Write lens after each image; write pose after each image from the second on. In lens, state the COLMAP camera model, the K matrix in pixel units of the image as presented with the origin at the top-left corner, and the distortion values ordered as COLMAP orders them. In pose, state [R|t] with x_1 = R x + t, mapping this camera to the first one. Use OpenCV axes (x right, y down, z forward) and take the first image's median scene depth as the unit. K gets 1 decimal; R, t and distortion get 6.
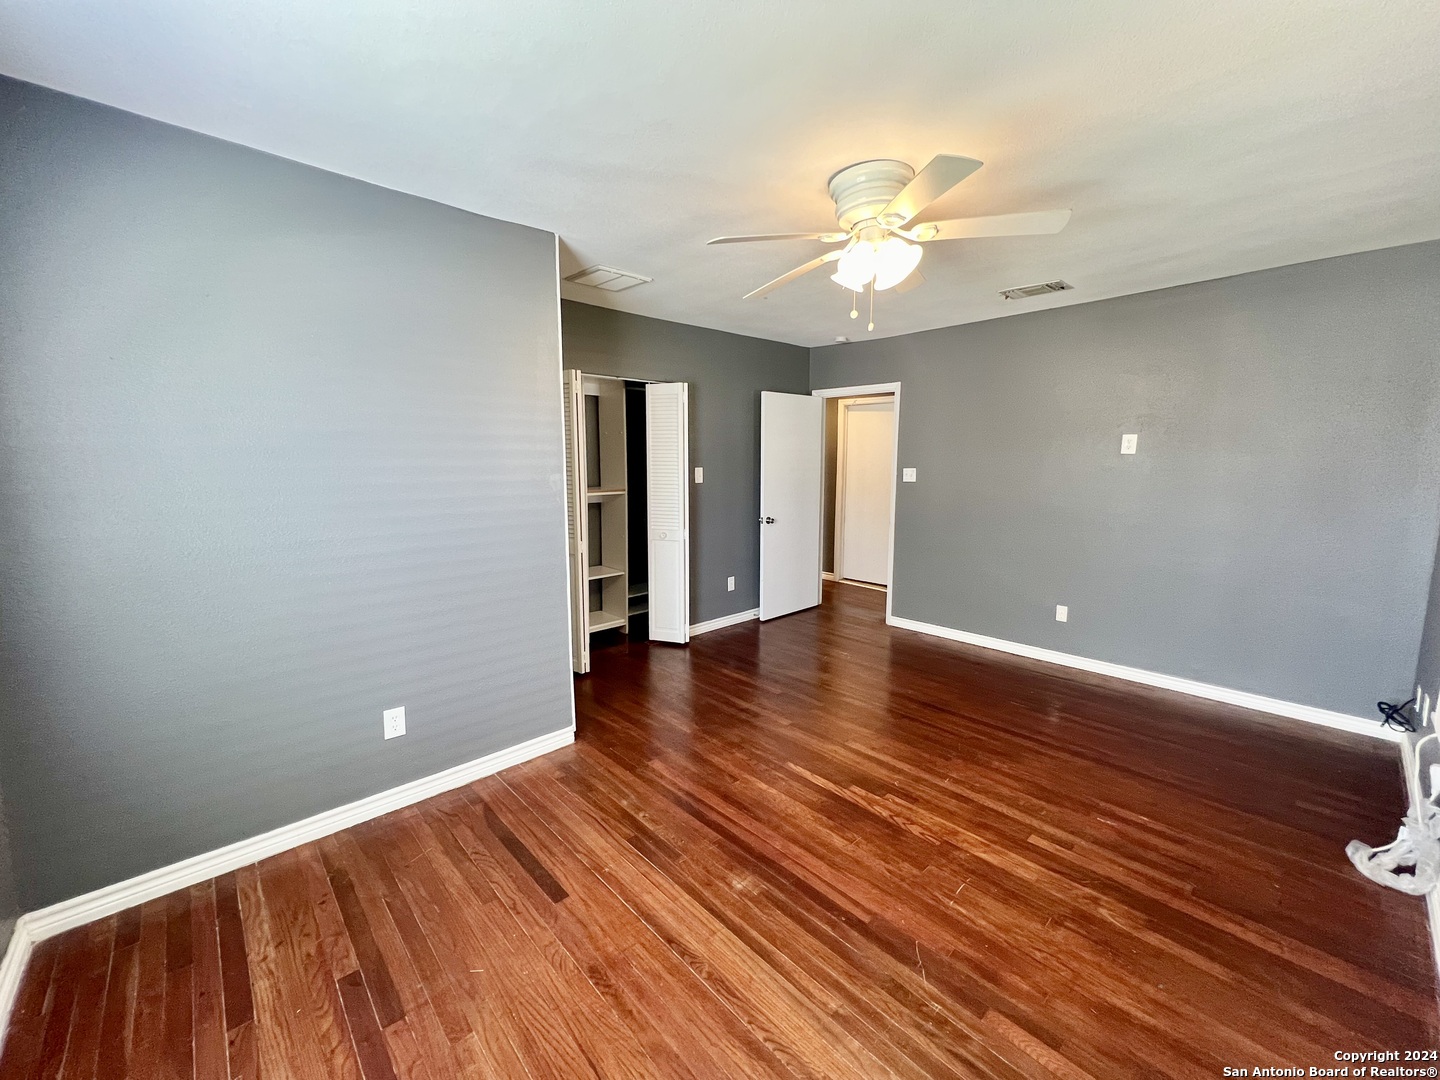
lens RADIAL K [[580.5, 0, 720.0], [0, 580.5, 540.0], [0, 0, 1]] dist [0.009599, 0.000129]
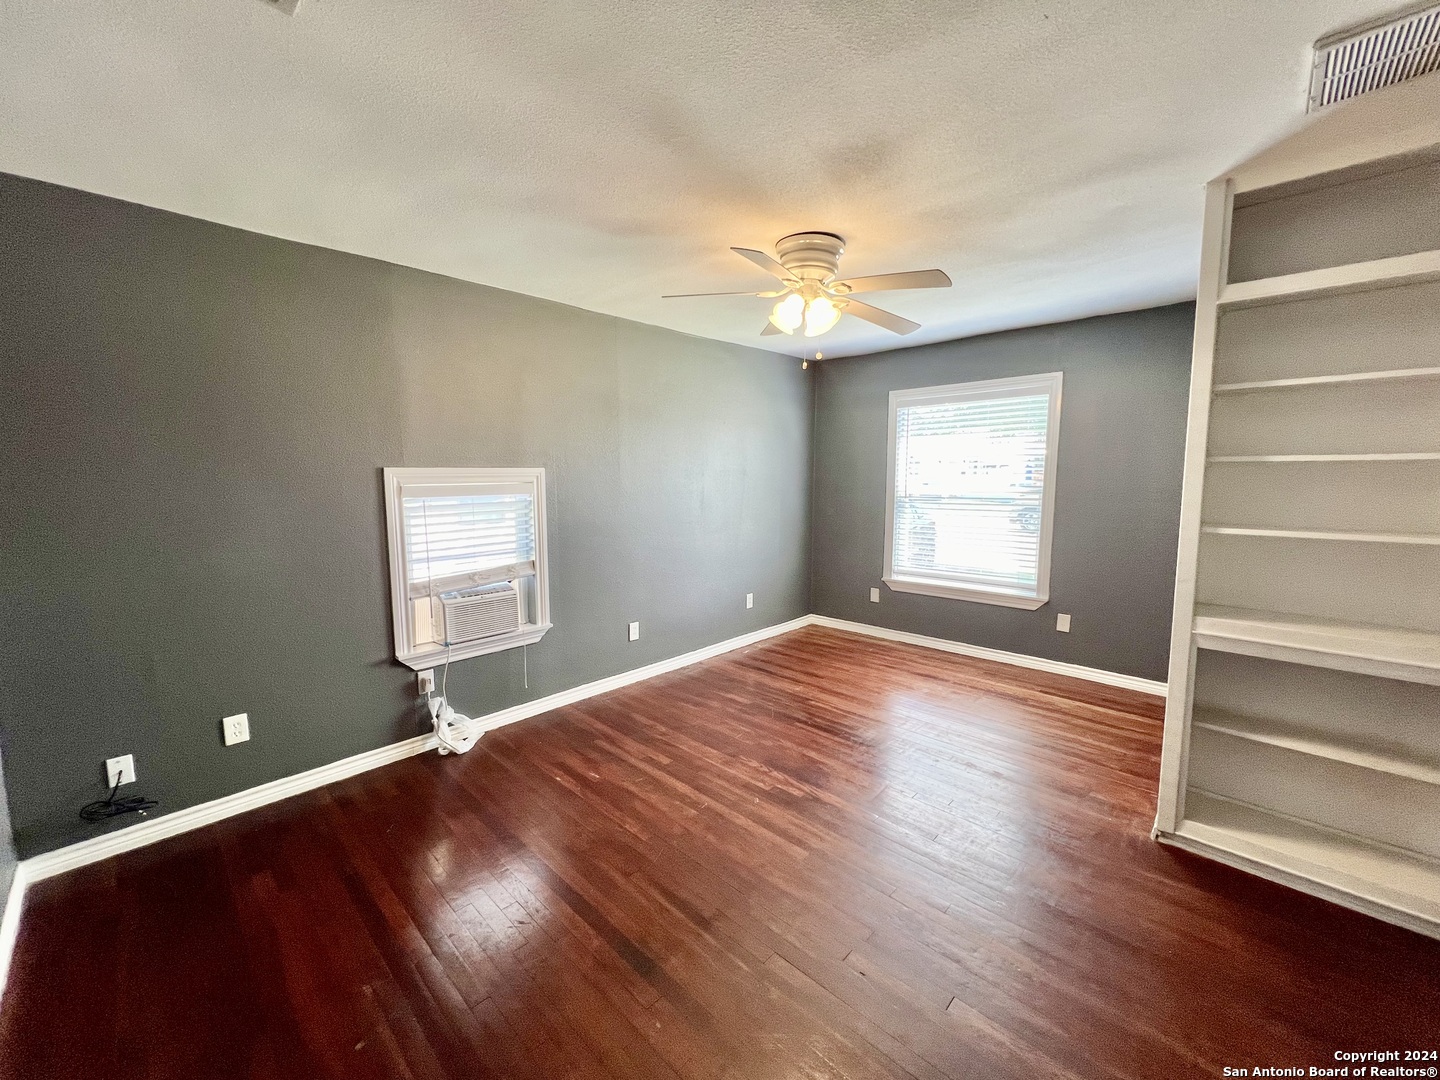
lens RADIAL K [[580.5, 0, 720.0], [0, 580.5, 540.0], [0, 0, 1]] dist [0.009599, 0.000129]
pose [[-0.998227, 0.005218, -0.059287, 0.482735], [-0.010550, 0.964860, 0.262551, -0.308726], [0.058574, 0.262711, -0.963095, 2.094489]]
